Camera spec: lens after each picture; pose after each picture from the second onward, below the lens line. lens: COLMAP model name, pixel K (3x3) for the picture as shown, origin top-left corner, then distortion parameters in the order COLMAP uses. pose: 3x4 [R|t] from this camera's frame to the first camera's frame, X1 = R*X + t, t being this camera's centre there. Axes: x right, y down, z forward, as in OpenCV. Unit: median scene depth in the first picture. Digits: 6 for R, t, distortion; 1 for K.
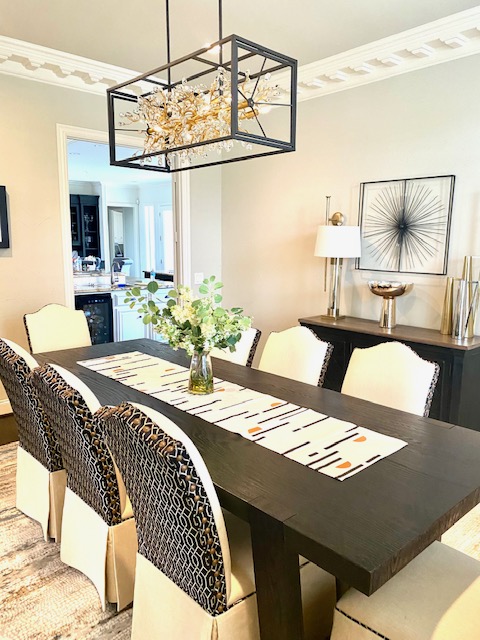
lens RADIAL K [[487.3, 0, 240.0], [0, 487.3, 320.0], [0, 0, 1]] dist [0.042816, -0.042092]
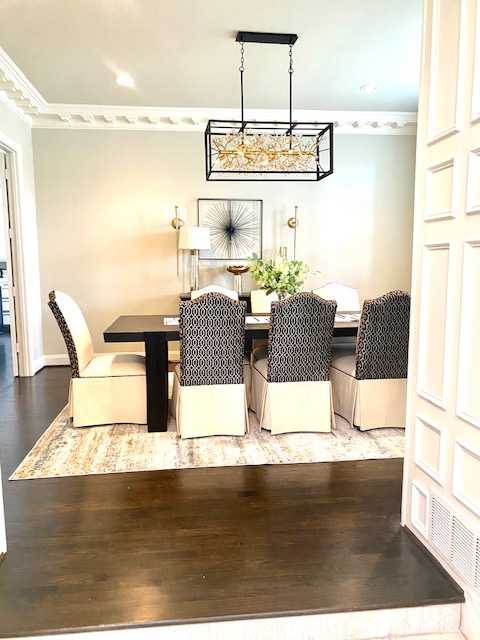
lens RADIAL K [[487.3, 0, 240.0], [0, 487.3, 320.0], [0, 0, 1]] dist [0.042816, -0.042092]
pose [[0.560918, -0.101143, 0.821670, -0.963539], [0.144655, 0.989214, 0.023017, 0.062831], [-0.815136, 0.105948, 0.569499, 0.124501]]
